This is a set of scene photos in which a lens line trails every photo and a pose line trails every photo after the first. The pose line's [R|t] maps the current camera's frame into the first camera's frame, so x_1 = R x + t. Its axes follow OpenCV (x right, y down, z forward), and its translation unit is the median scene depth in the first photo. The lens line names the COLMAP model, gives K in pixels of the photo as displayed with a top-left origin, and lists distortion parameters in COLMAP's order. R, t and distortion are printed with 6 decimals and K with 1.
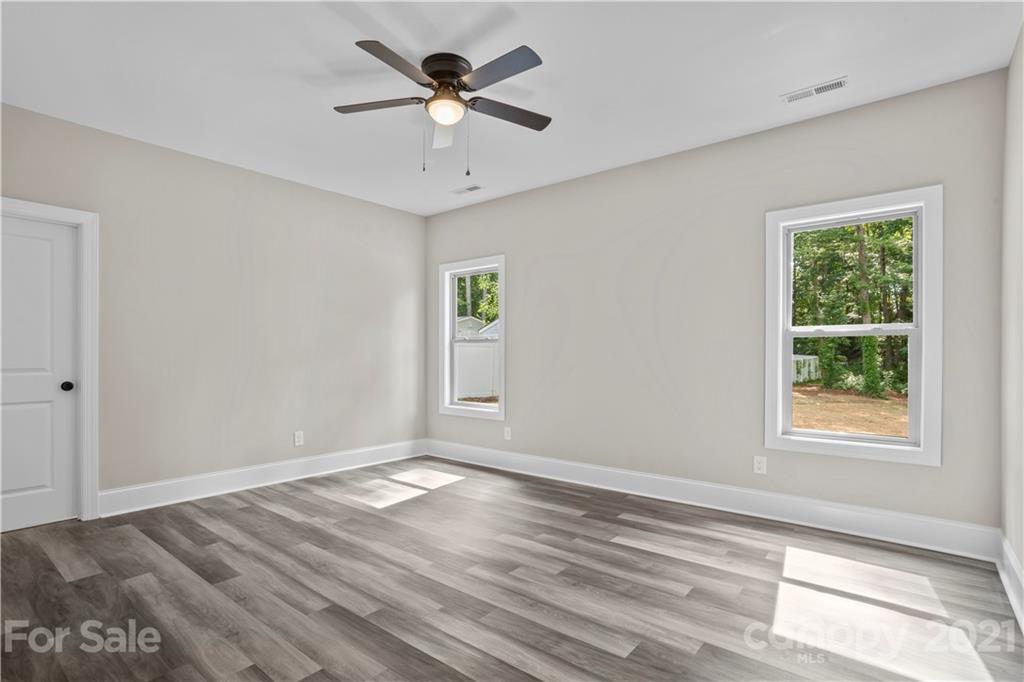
lens RADIAL K [[505.5, 0, 498.8], [0, 505.5, 362.4], [0, 0, 1]] dist [-0.032337, 0.008089]
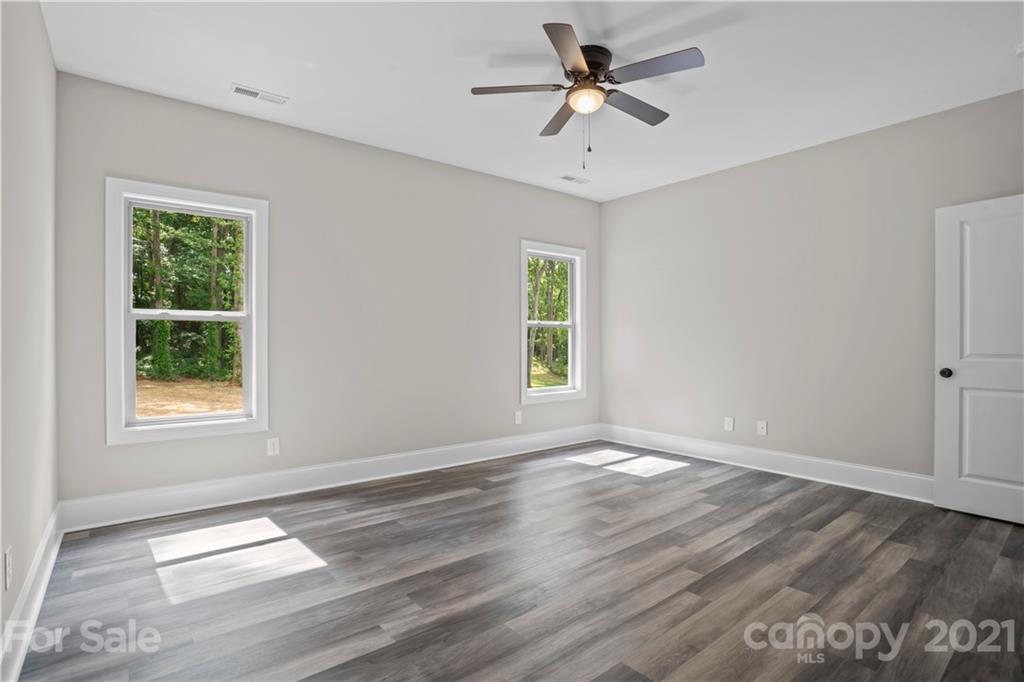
lens RADIAL K [[505.5, 0, 503.6], [0, 505.5, 346.2], [0, 0, 1]] dist [-0.032337, 0.008089]
pose [[0.181498, -0.006979, 0.983366, -1.020305], [0.007141, 0.999958, 0.005779, -0.011795], [-0.983365, 0.005973, 0.181541, 0.866125]]
